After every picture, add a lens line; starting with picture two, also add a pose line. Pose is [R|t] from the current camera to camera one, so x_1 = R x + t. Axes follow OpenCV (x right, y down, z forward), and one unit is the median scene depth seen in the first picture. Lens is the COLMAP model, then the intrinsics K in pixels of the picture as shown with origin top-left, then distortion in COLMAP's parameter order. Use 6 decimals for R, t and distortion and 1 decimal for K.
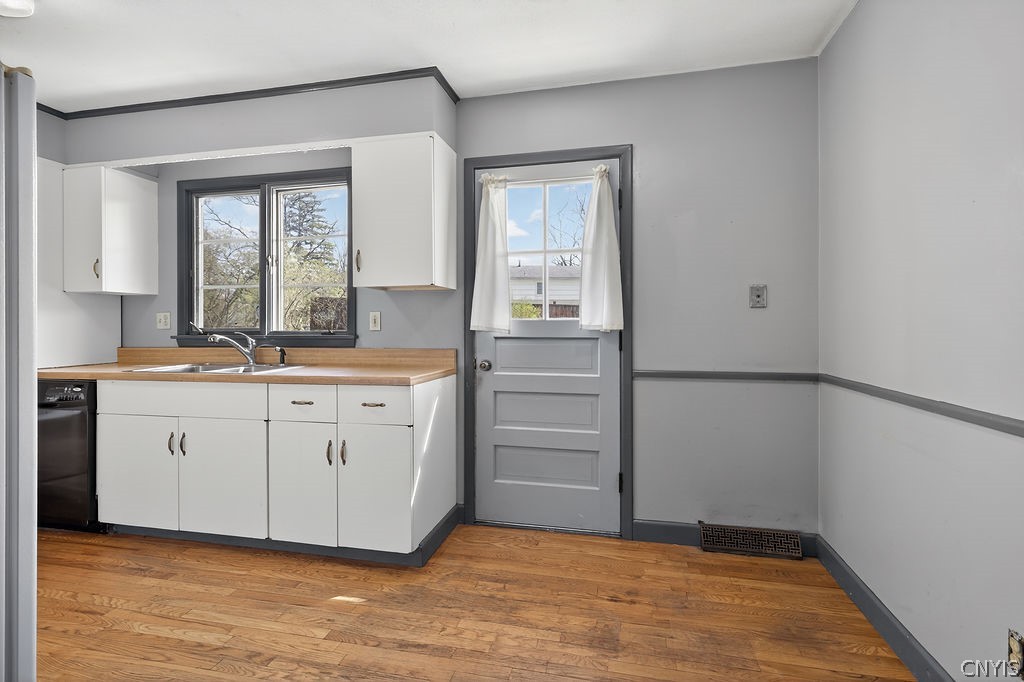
lens RADIAL K [[468.8, 0, 508.1], [0, 468.8, 327.6], [0, 0, 1]] dist [0.002063, -0.000205]
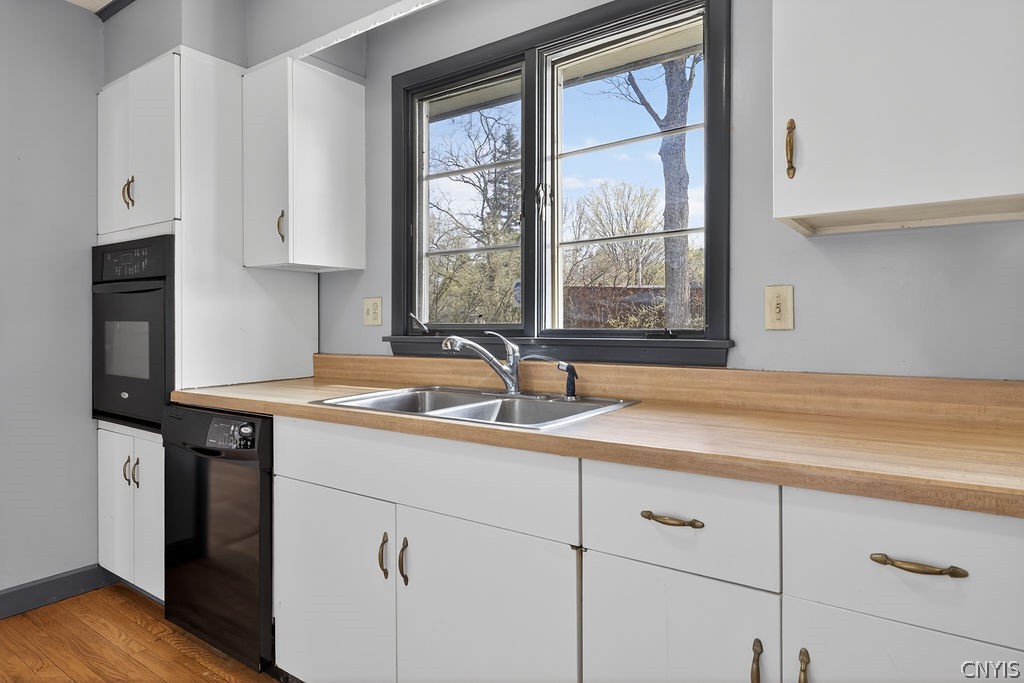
lens RADIAL K [[516.4, 0, 511.8], [0, 516.4, 323.7], [0, 0, 1]] dist [0.002147, 0.000471]
pose [[0.930340, 0.001137, -0.366695, -0.336242], [-0.001196, 0.999999, 0.000068, 0.001079], [0.366695, 0.000375, 0.930341, 0.464834]]
